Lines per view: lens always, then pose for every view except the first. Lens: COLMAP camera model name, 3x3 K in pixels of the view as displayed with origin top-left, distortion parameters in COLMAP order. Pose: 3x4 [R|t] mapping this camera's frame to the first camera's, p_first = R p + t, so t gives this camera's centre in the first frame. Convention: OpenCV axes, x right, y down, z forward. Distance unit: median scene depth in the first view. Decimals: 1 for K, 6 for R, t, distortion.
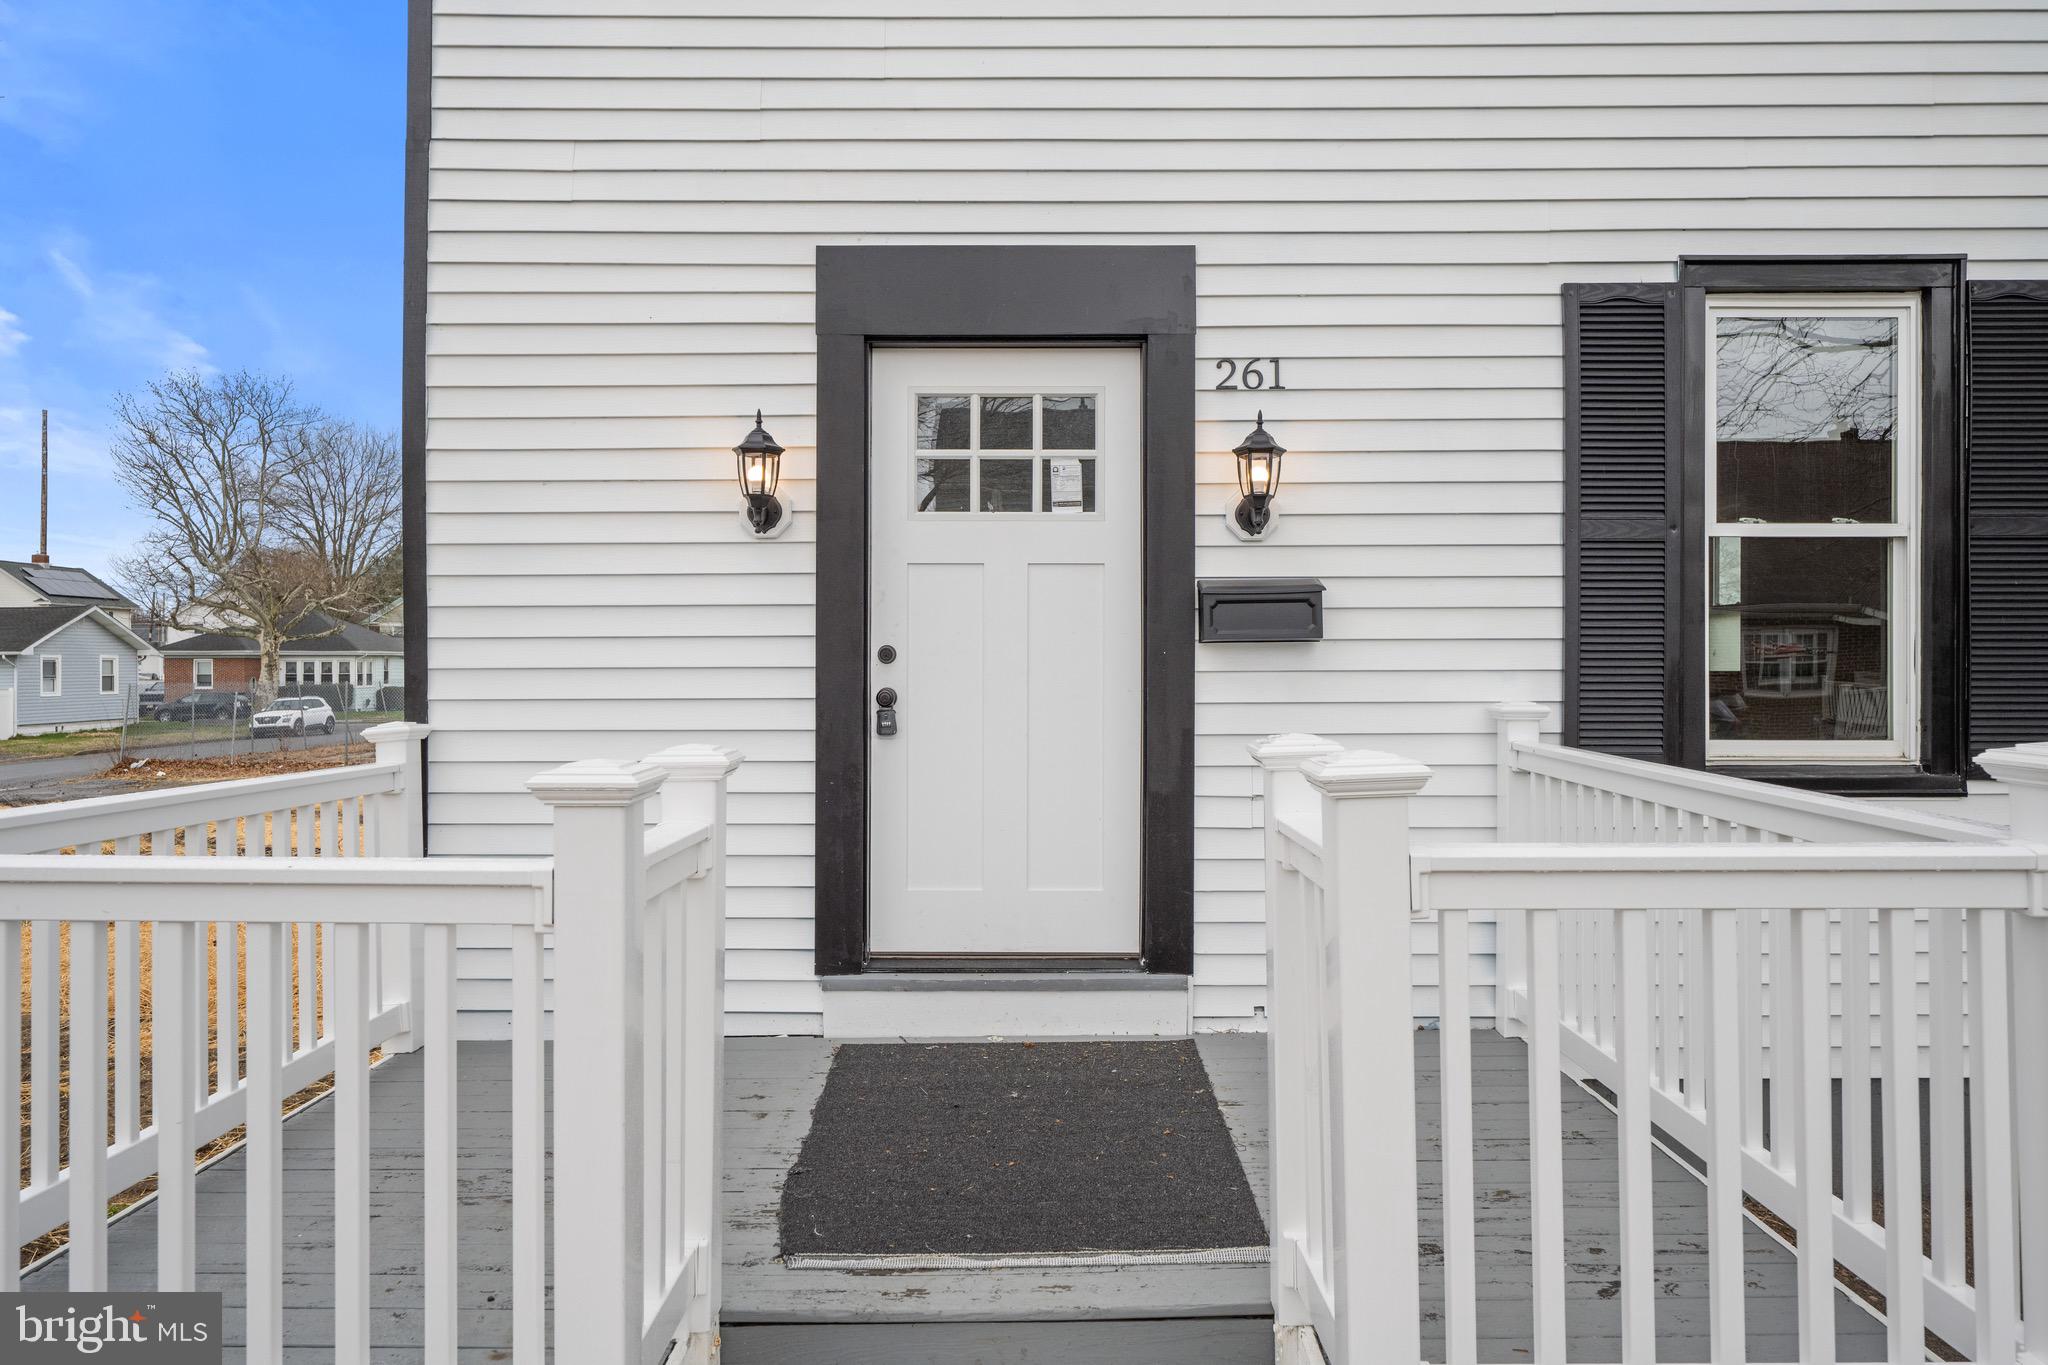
lens RADIAL K [[1355.6, 0, 1030.5], [0, 1355.6, 665.9], [0, 0, 1]] dist [0.033189, 0.003185]
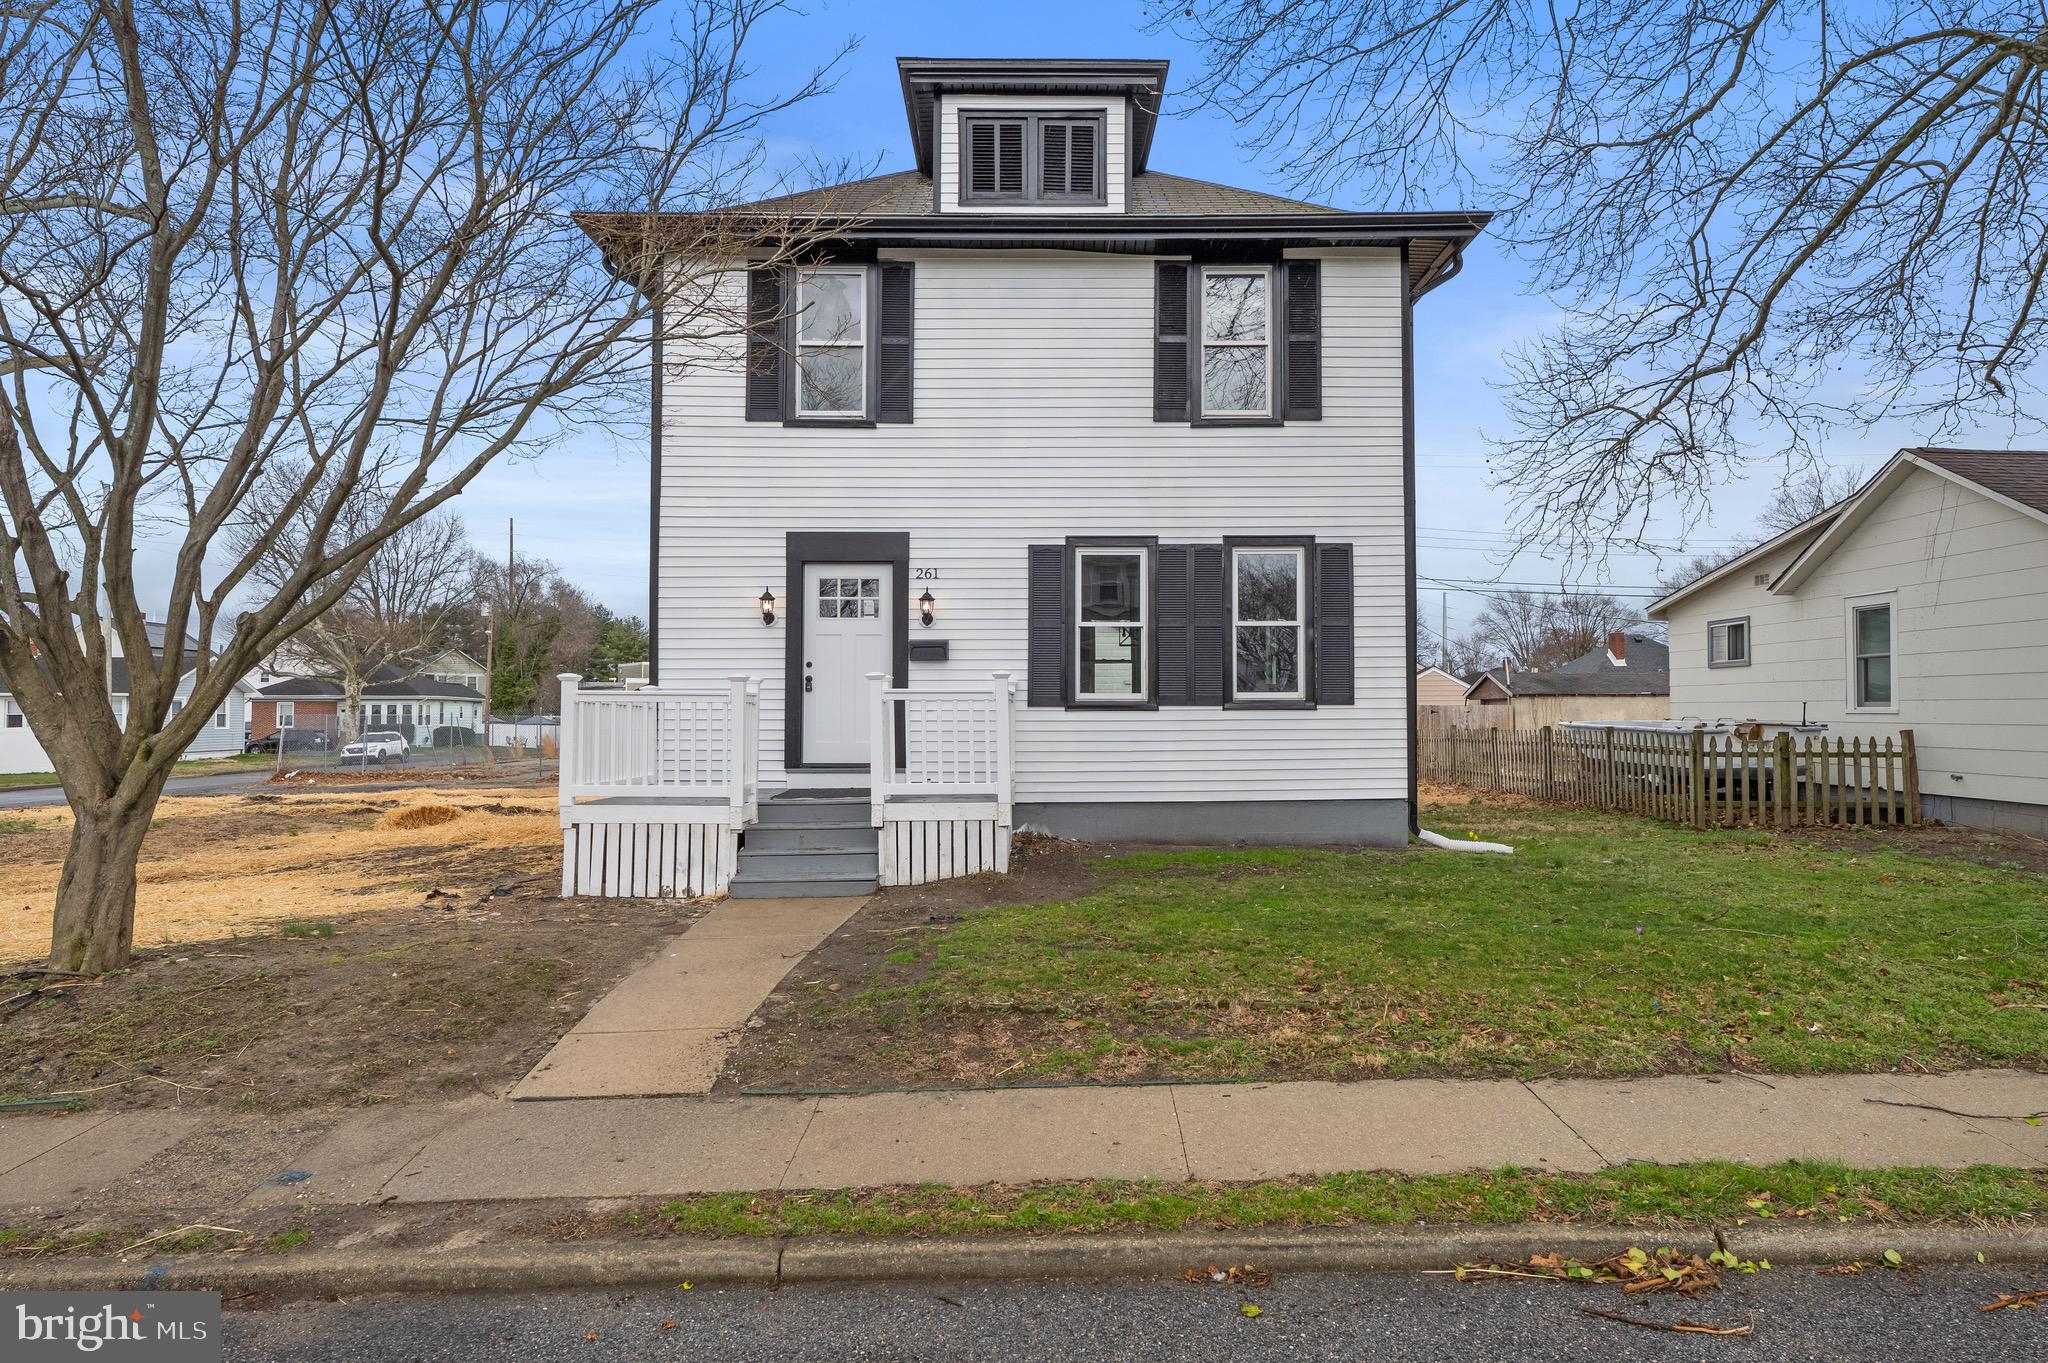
lens RADIAL K [[1307.9, 0, 1019.1], [0, 1307.9, 685.5], [0, 0, 1]] dist [0.021591, -0.001236]
pose [[0.999997, 0.001204, -0.002005, 0.373859], [-0.001252, 0.999710, -0.024043, 0.109273], [0.001976, 0.024045, 0.999709, -1.940021]]
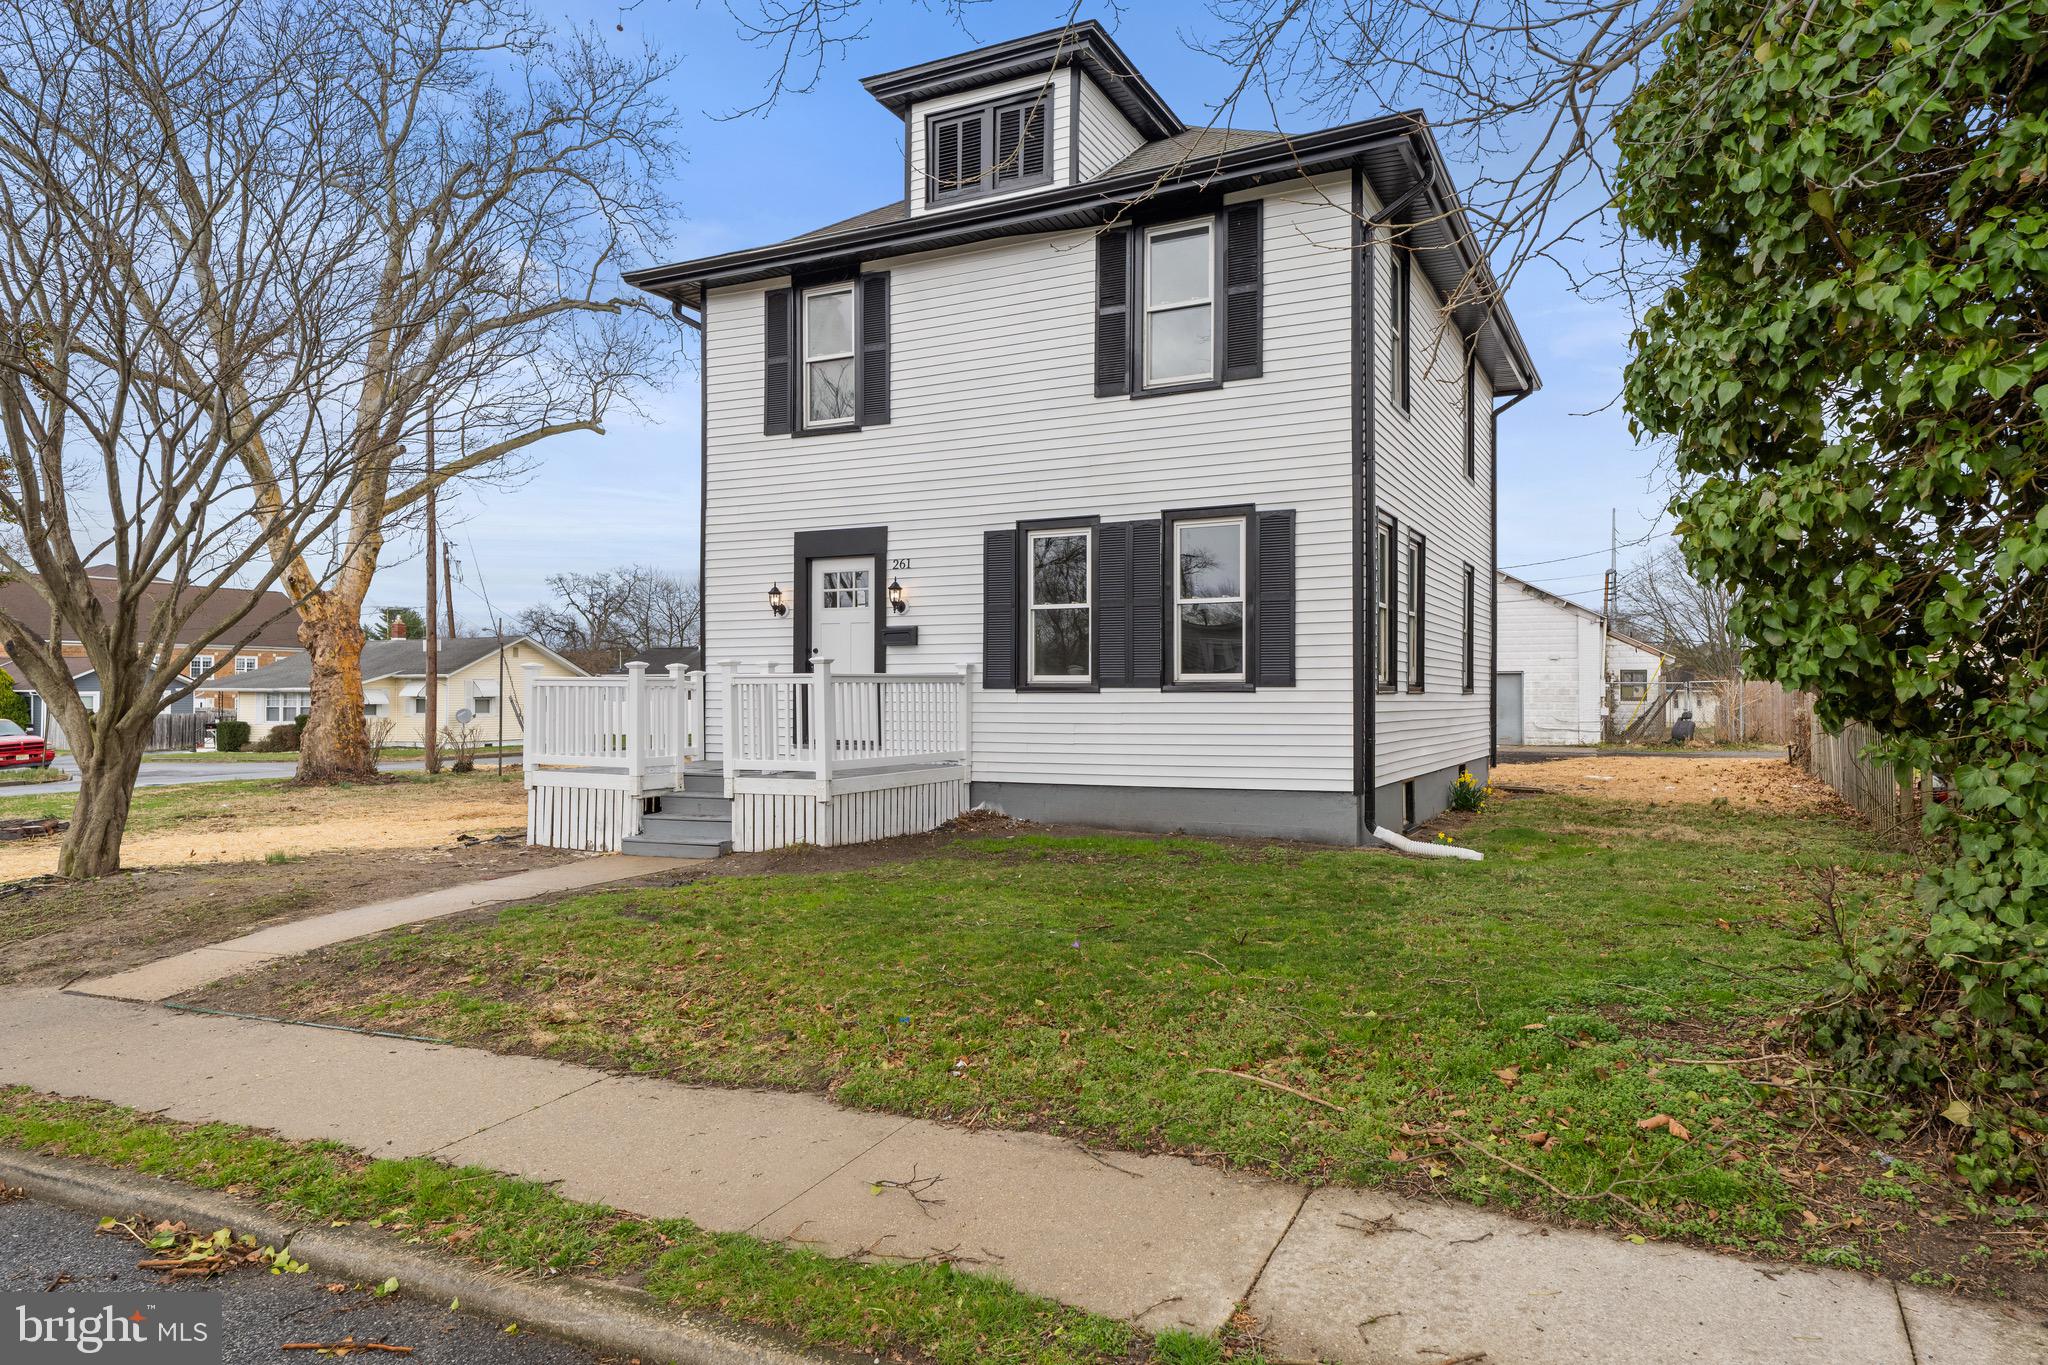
lens RADIAL K [[1261.8, 0, 1026.8], [0, 1261.8, 685.9], [0, 0, 1]] dist [0.051507, 0.000871]
pose [[0.884588, 0.000688, -0.466373, 1.840906], [-0.002083, 0.999995, -0.002475, 0.086578], [0.466369, 0.003161, 0.884585, -1.545005]]
